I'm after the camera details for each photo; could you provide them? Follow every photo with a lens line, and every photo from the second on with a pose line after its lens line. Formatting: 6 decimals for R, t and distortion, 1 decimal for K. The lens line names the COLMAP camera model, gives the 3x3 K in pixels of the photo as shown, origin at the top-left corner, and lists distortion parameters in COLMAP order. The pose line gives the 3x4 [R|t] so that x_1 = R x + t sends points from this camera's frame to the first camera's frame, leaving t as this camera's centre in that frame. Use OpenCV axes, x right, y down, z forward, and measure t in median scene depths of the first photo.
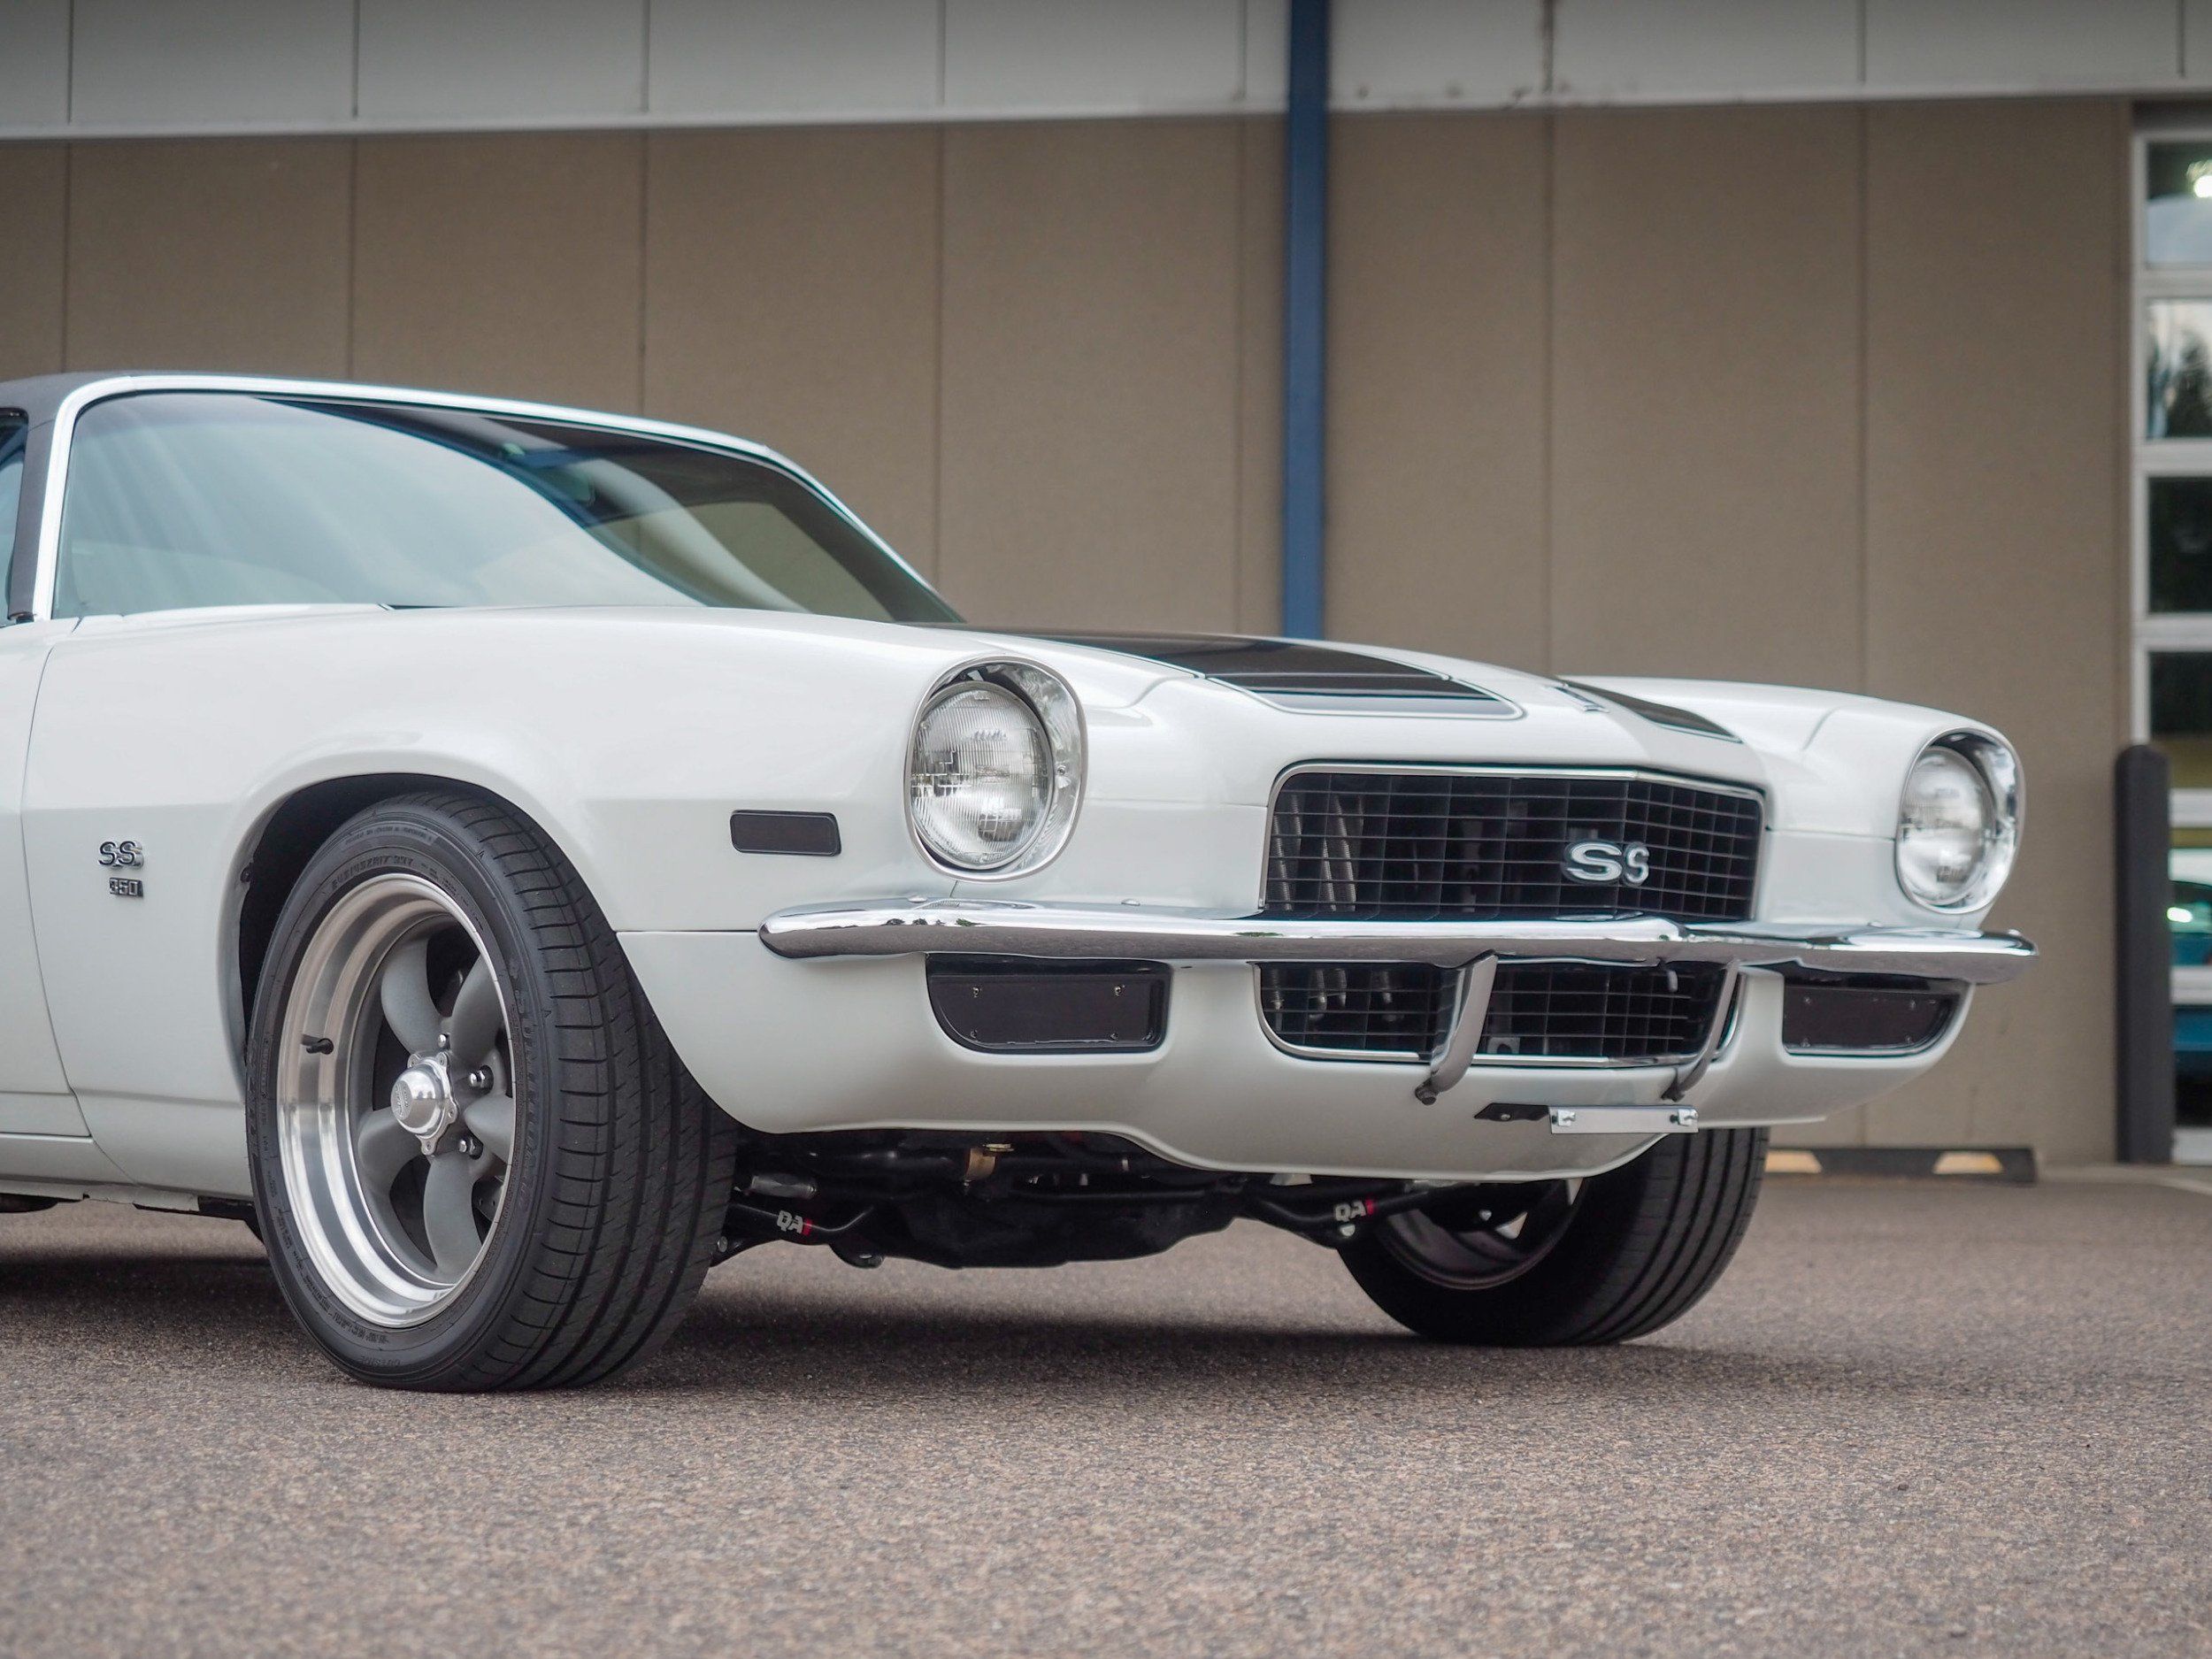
lens RADIAL K [[4820.9, 0, 1069.5], [0, 4820.9, 928.2], [0, 0, 1]] dist [-0.017889, 0.040276]
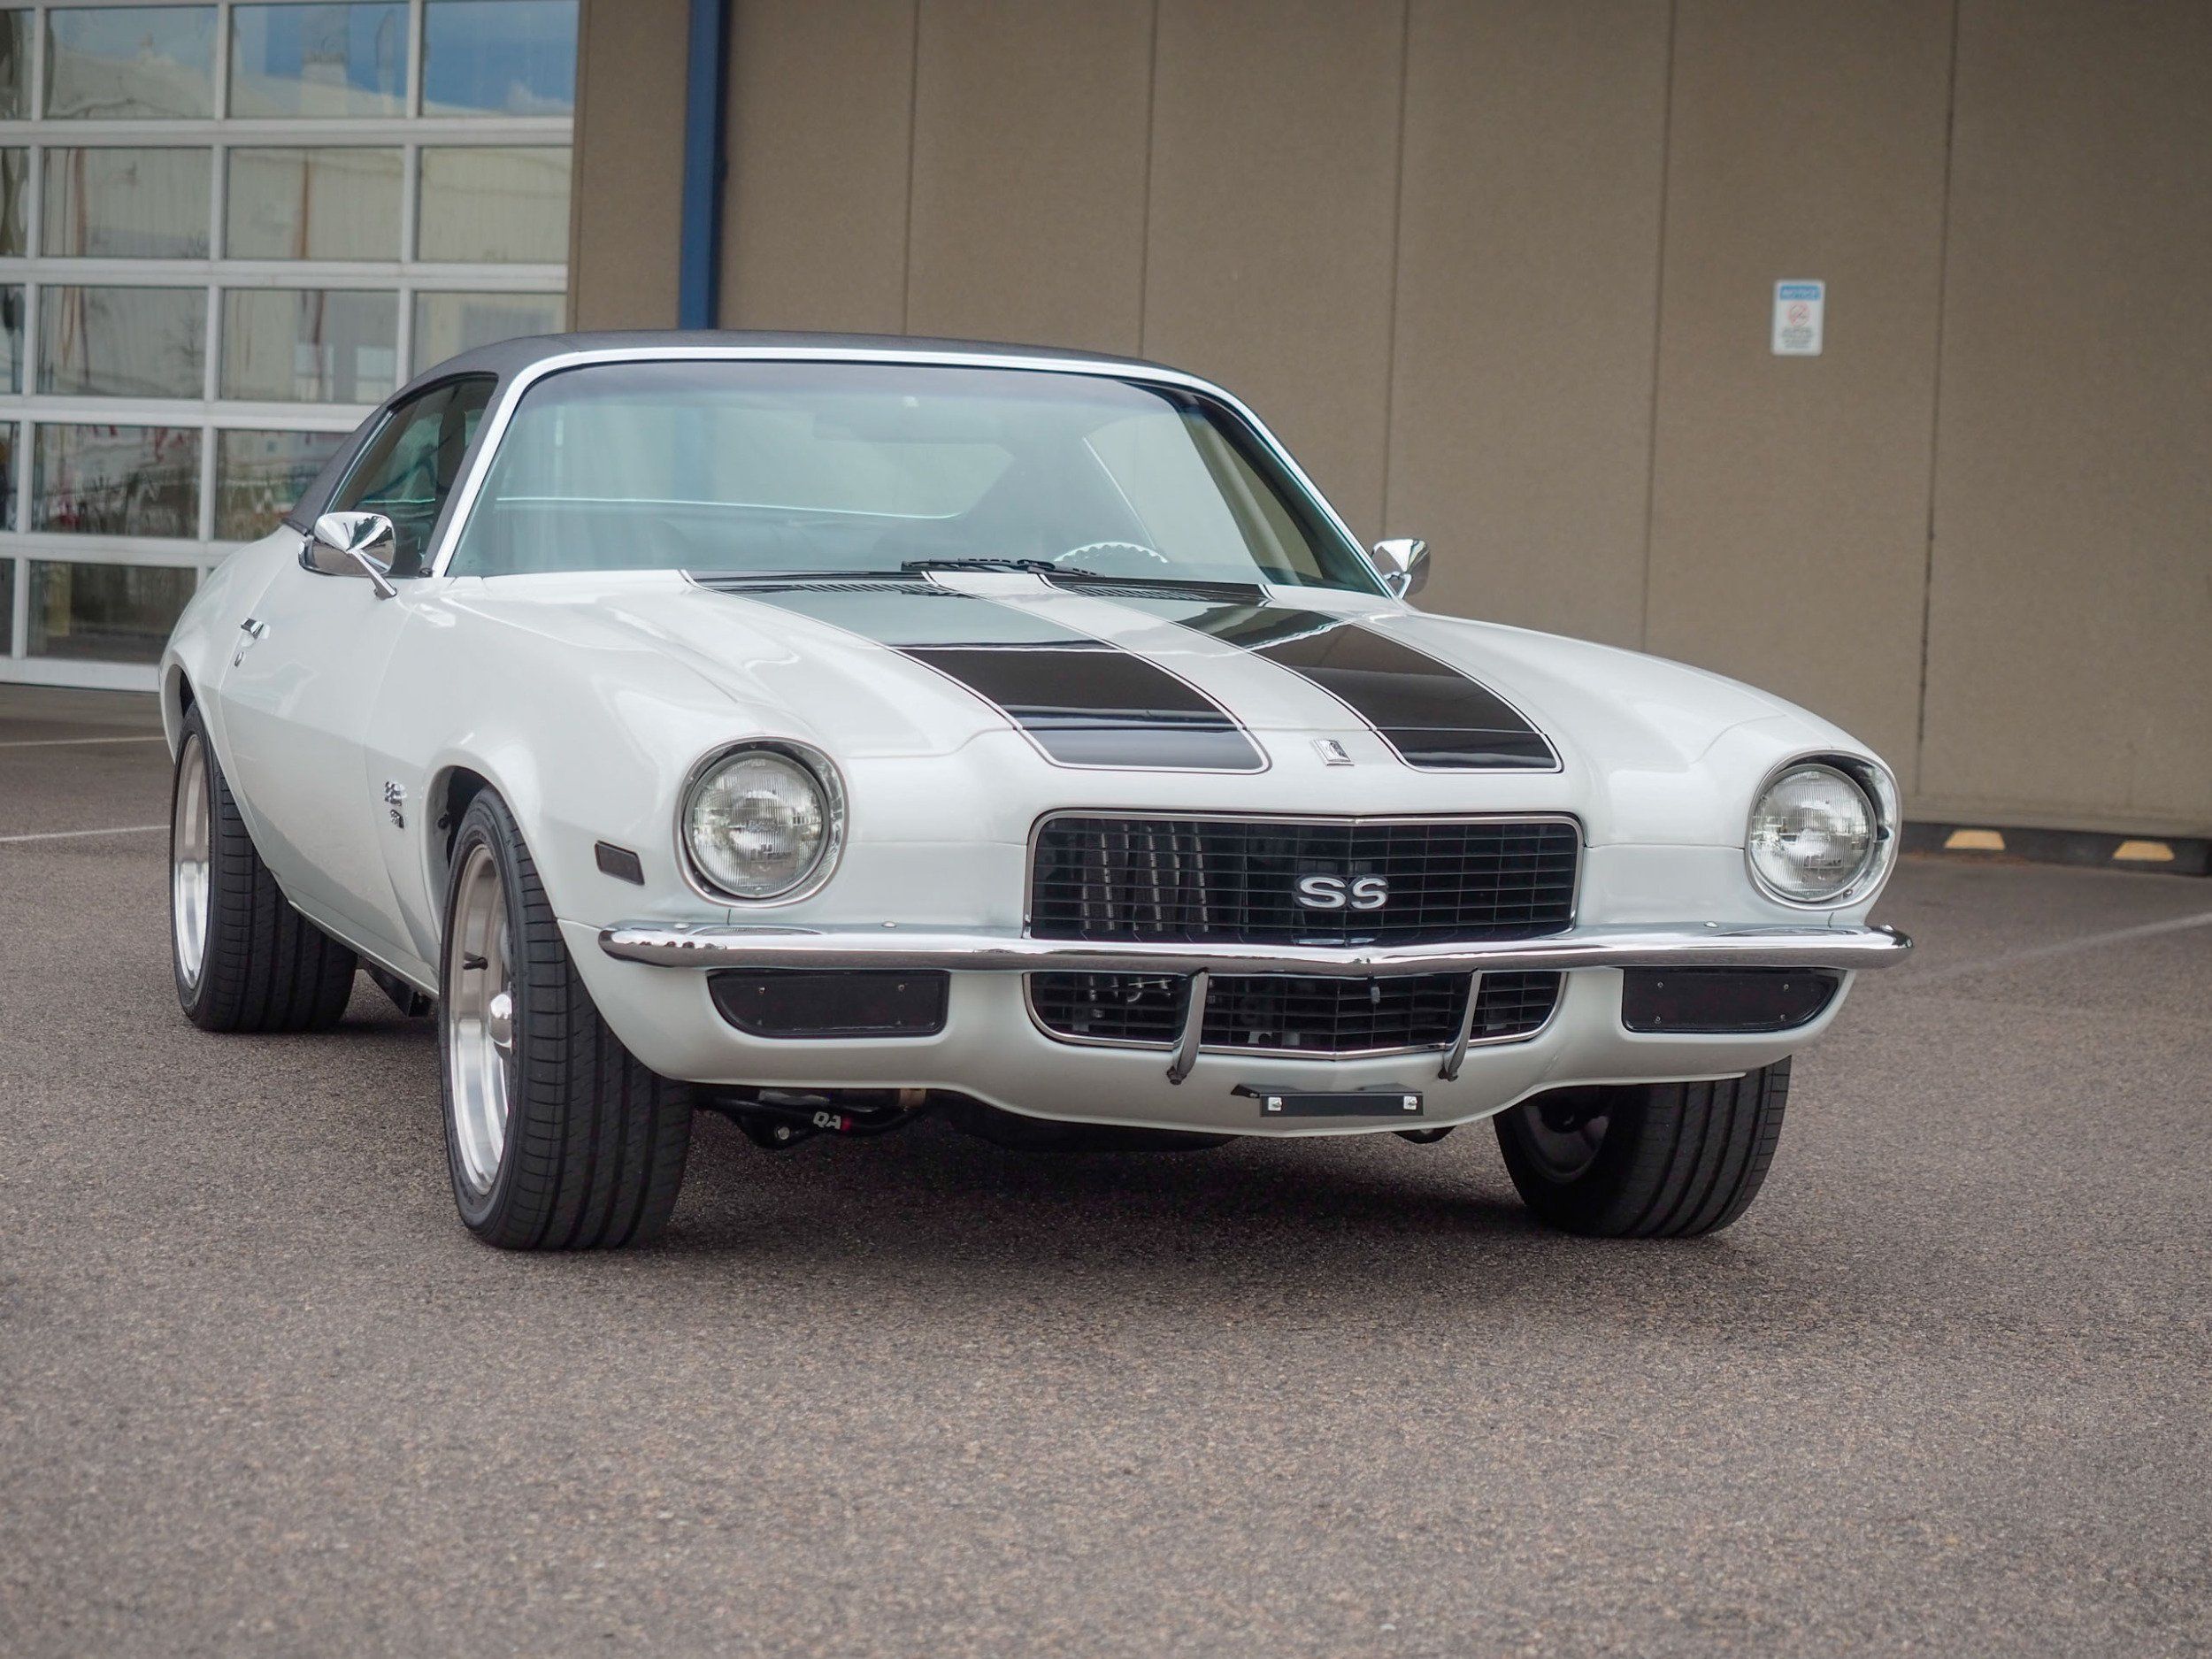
lens RADIAL K [[5287.6, 0, 1040.9], [0, 5287.6, 830.5], [0, 0, 1]] dist [-0.001693, -0.031833]
pose [[0.920923, 0.047275, -0.386867, 0.570687], [-0.013997, 0.995988, 0.088390, -0.149162], [0.389493, -0.075985, 0.917890, -0.250942]]
